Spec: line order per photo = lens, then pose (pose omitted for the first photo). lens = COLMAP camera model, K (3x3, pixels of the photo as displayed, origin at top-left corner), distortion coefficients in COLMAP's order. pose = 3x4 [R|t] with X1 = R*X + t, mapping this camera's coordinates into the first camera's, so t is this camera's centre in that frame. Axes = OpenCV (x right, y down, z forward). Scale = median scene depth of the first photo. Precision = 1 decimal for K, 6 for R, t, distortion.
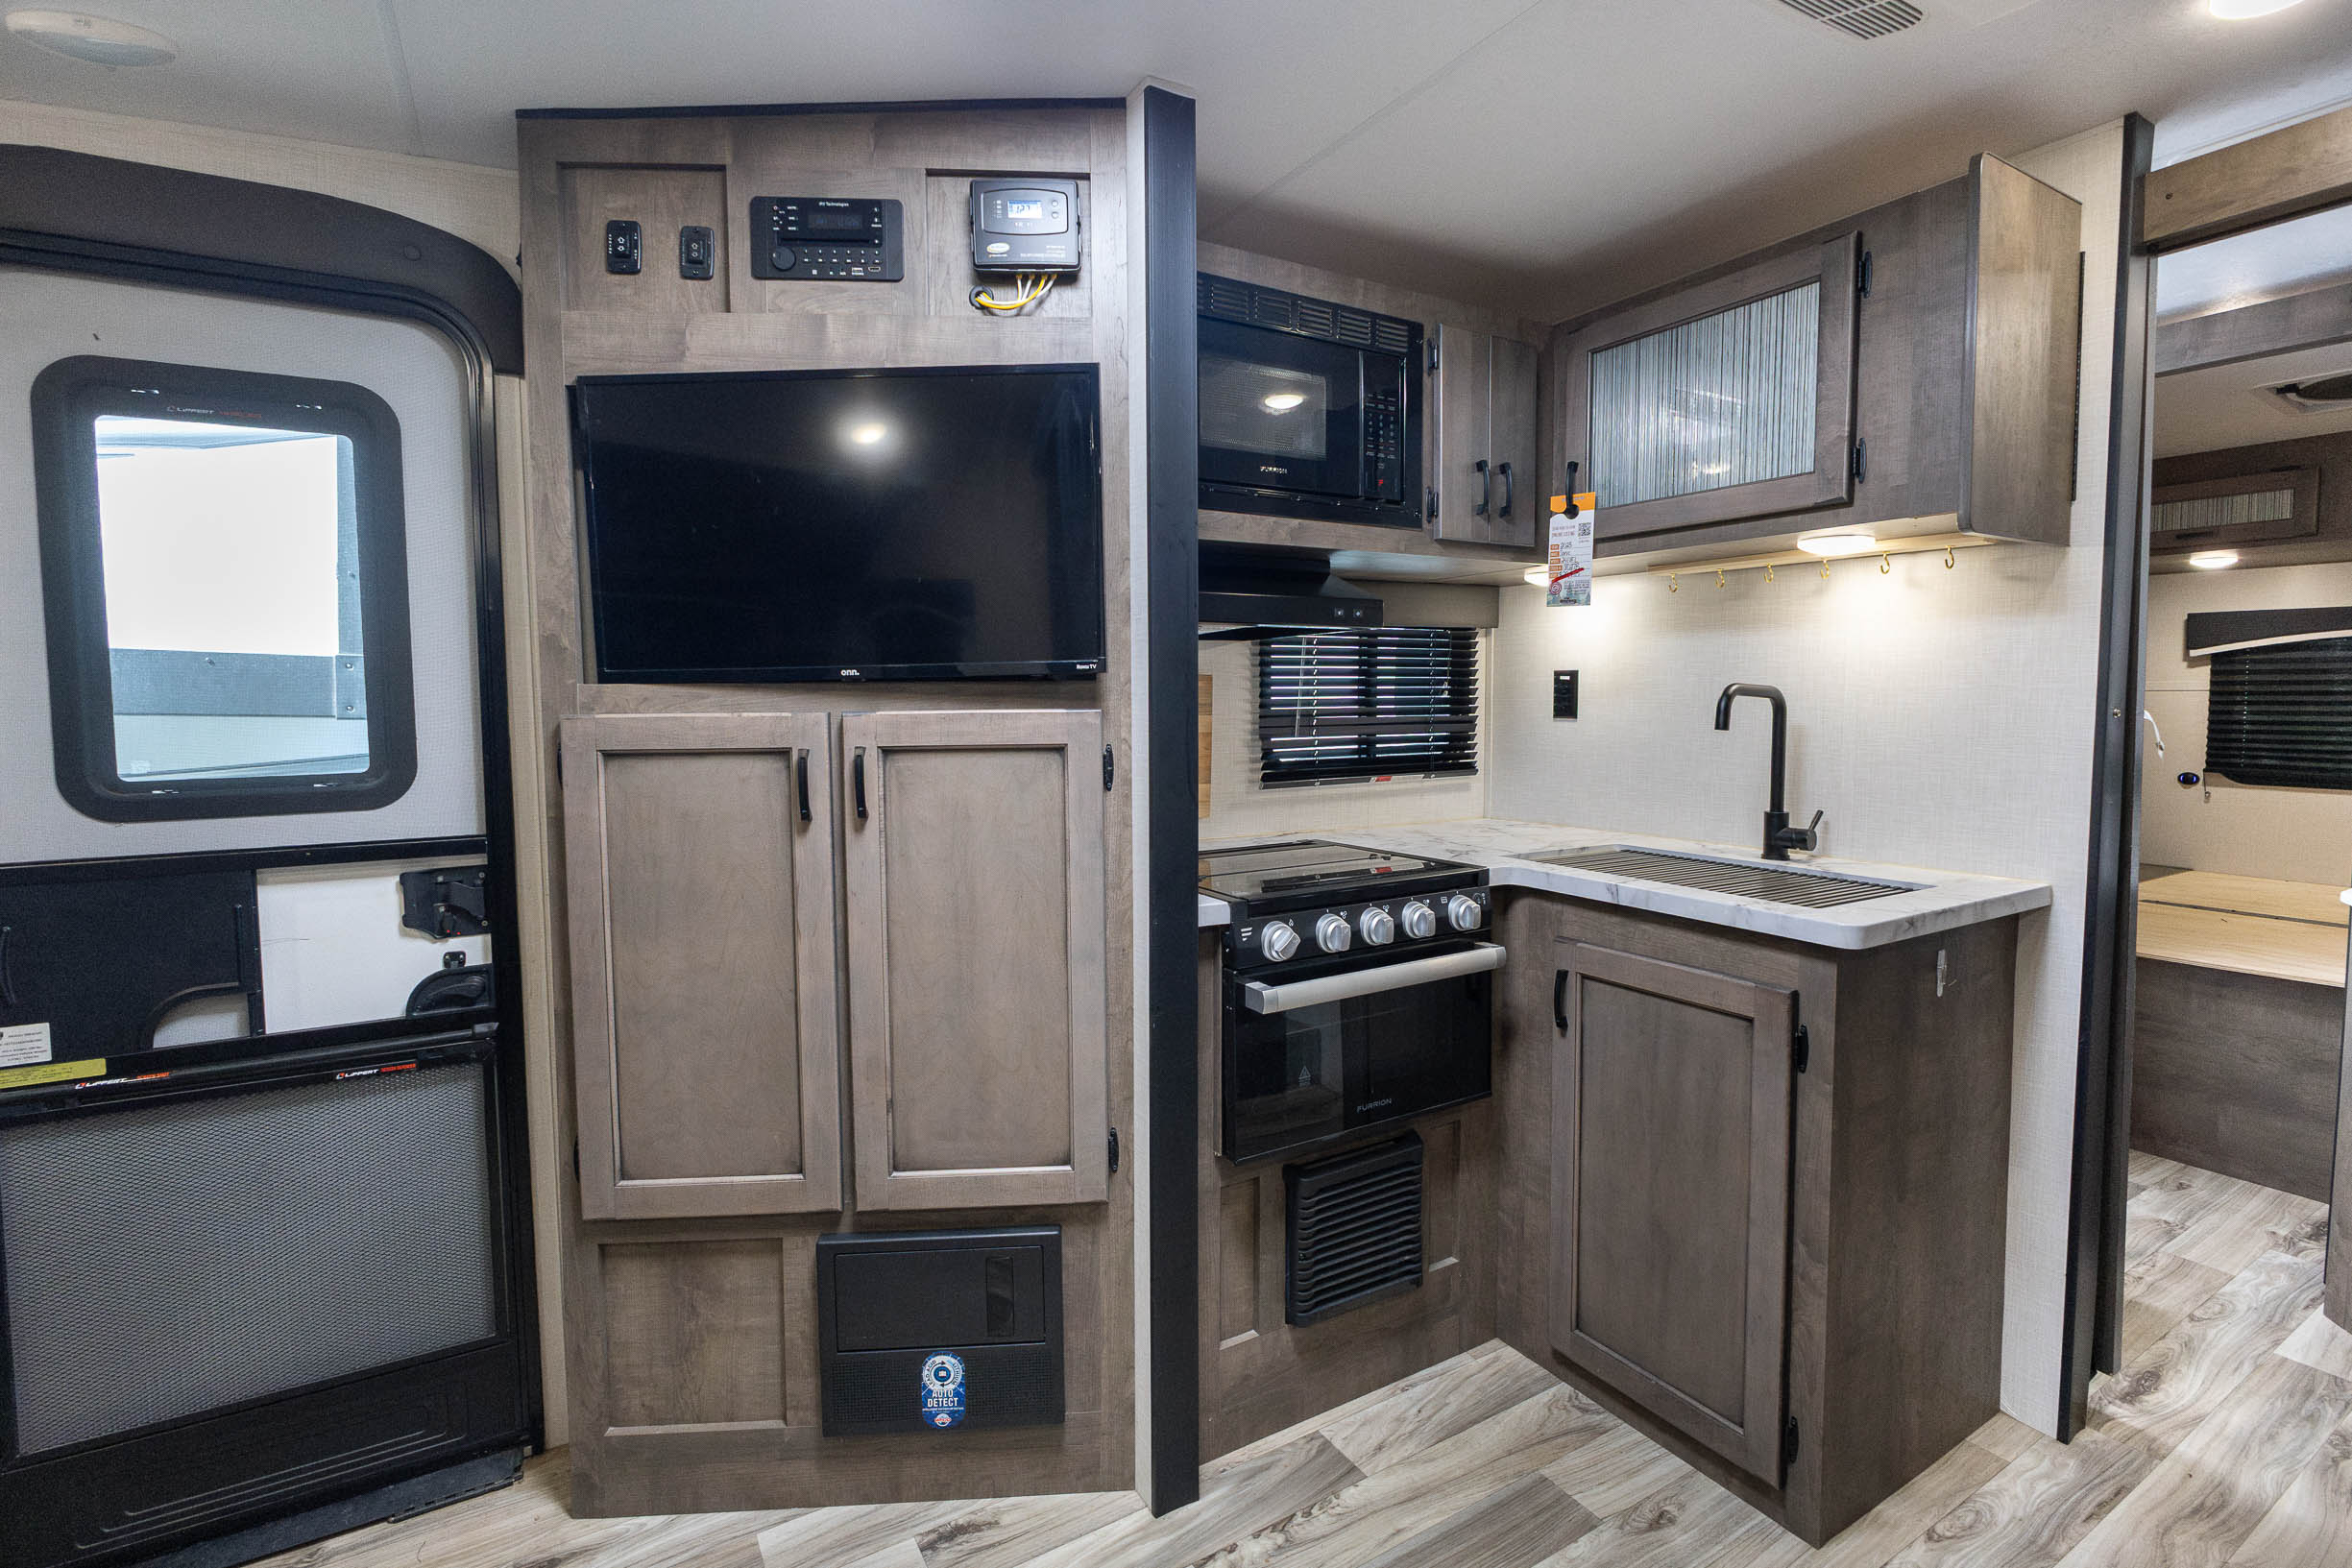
lens RADIAL K [[1064.8, 0, 1166.3], [0, 1064.8, 744.5], [0, 0, 1]] dist [-0.010976, -0.000592]
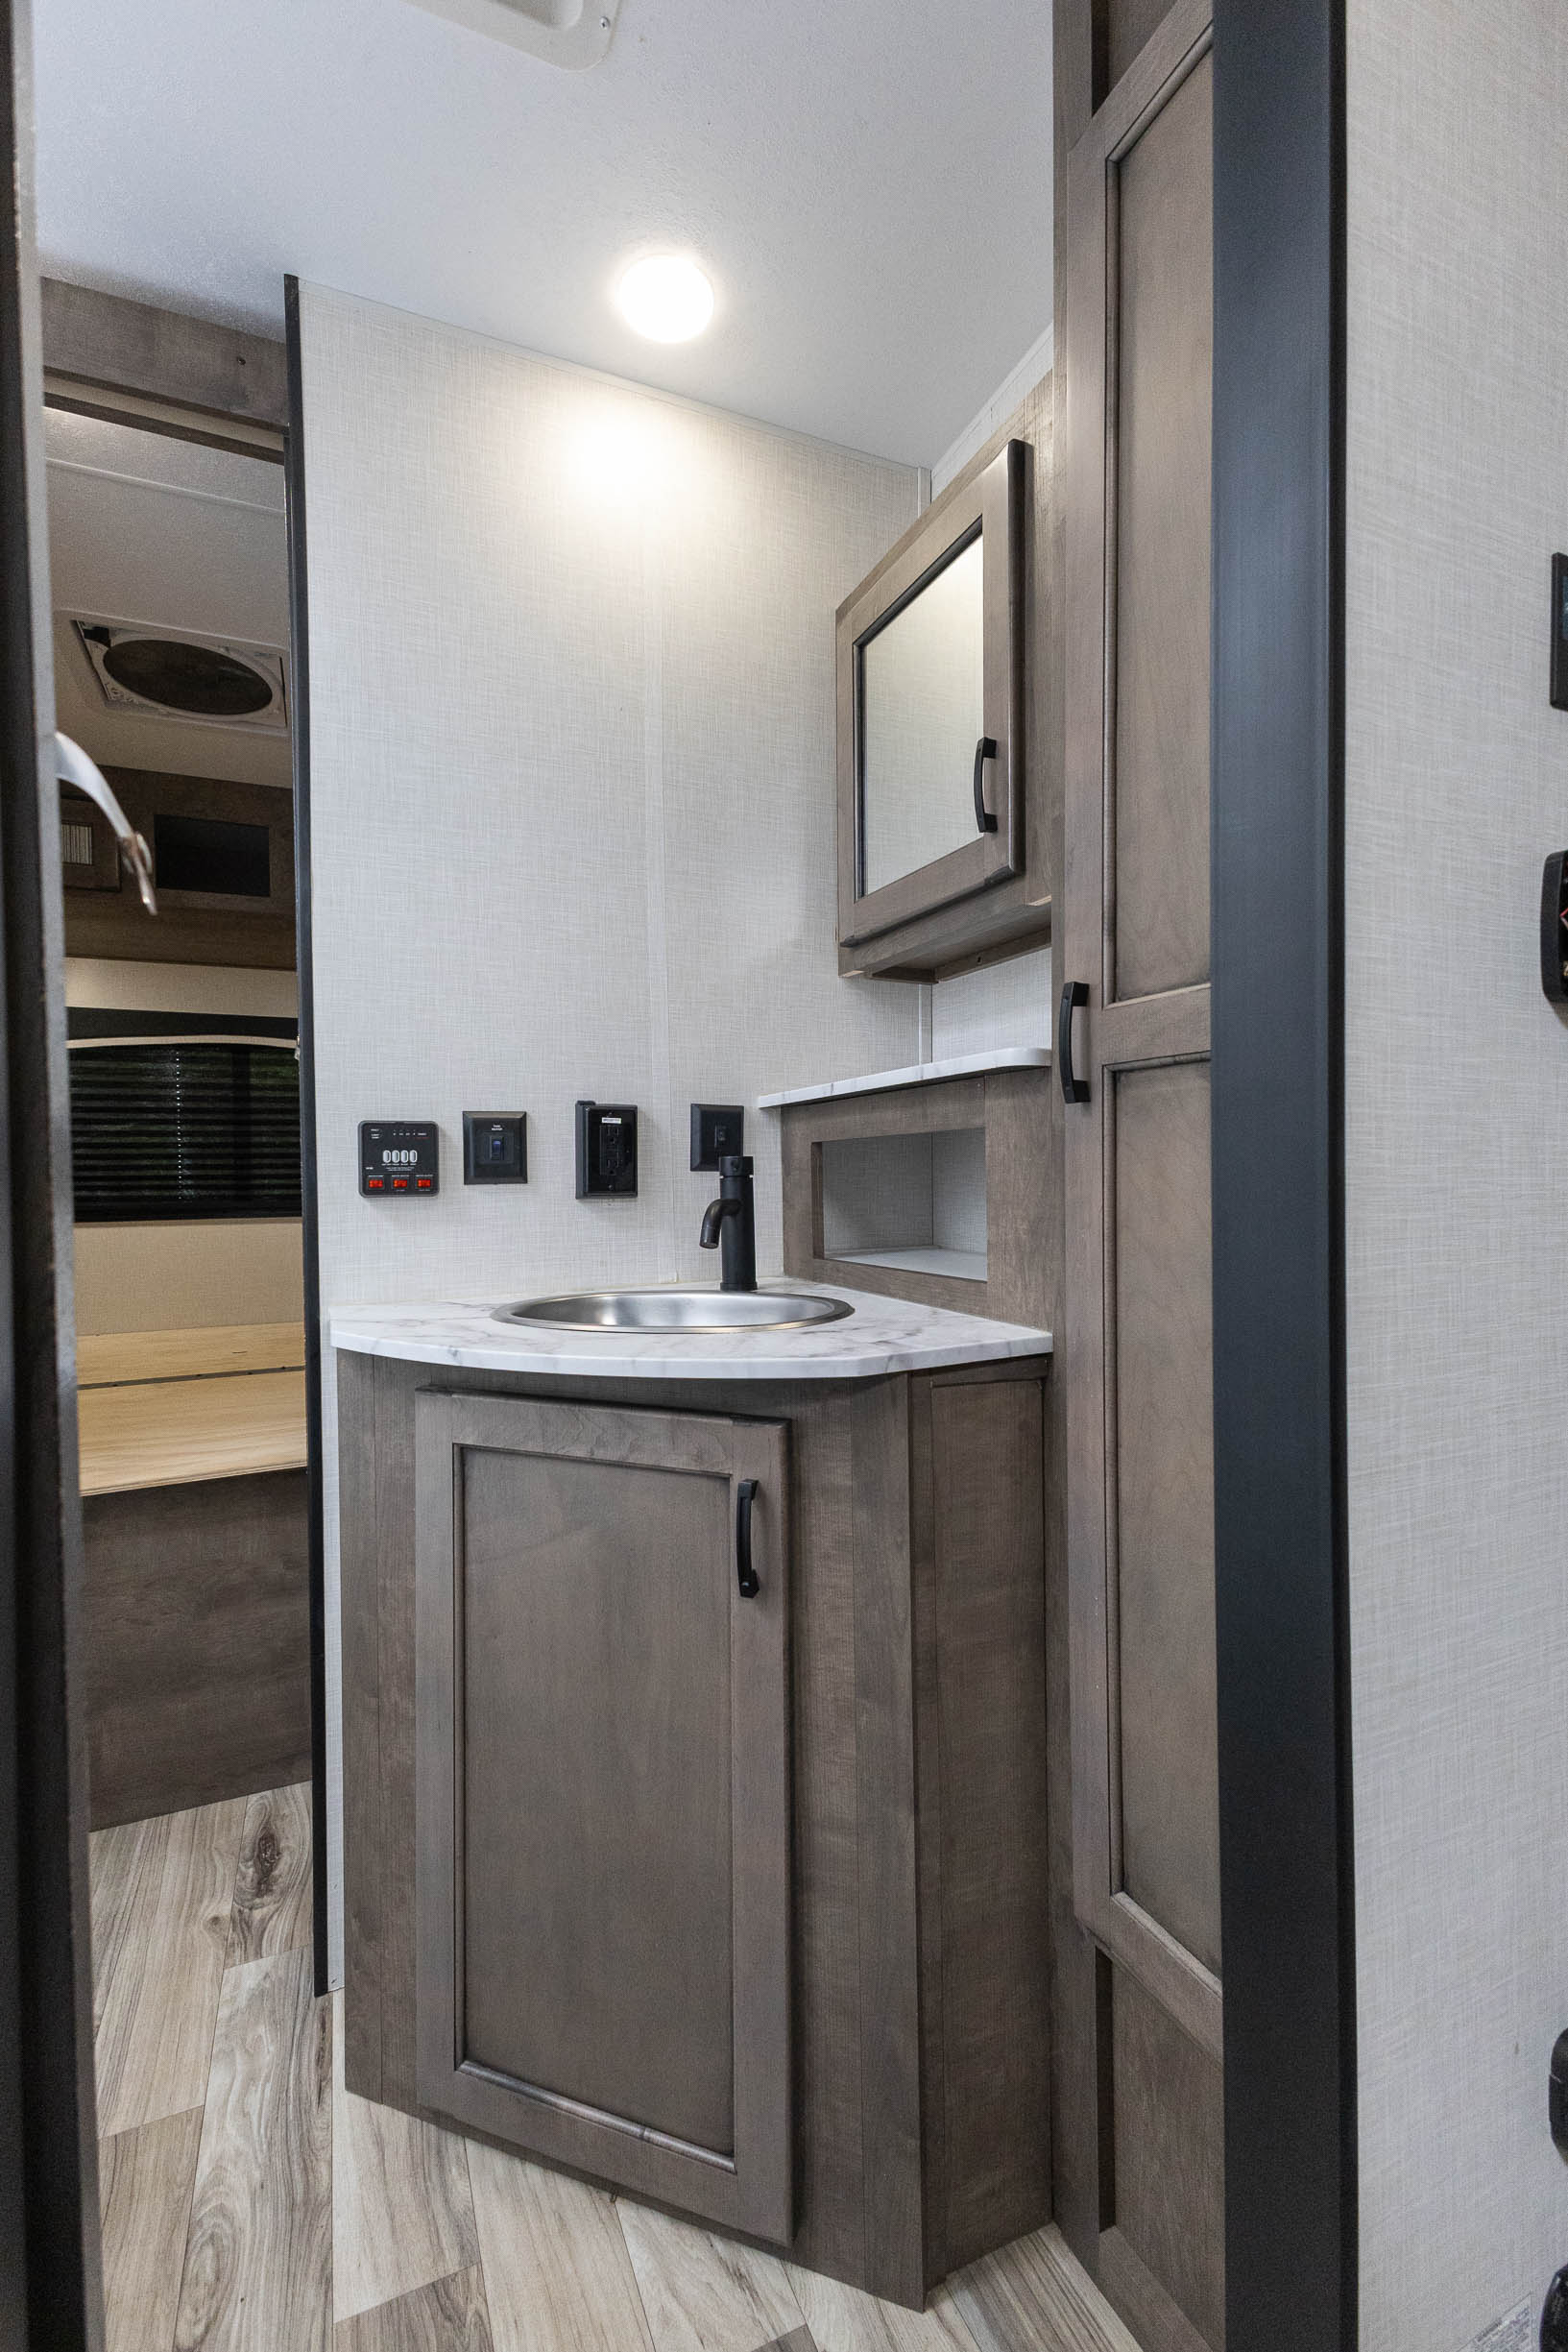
lens RADIAL K [[1021.7, 0, 764.5], [0, 1021.7, 1168.8], [0, 0, 1]] dist [0.021006, -0.007896]
pose [[0.126006, -0.002248, 0.992027, 0.525375], [0.066437, 0.997771, -0.006178, 0.060859], [-0.989802, 0.066686, 0.125875, 0.605580]]
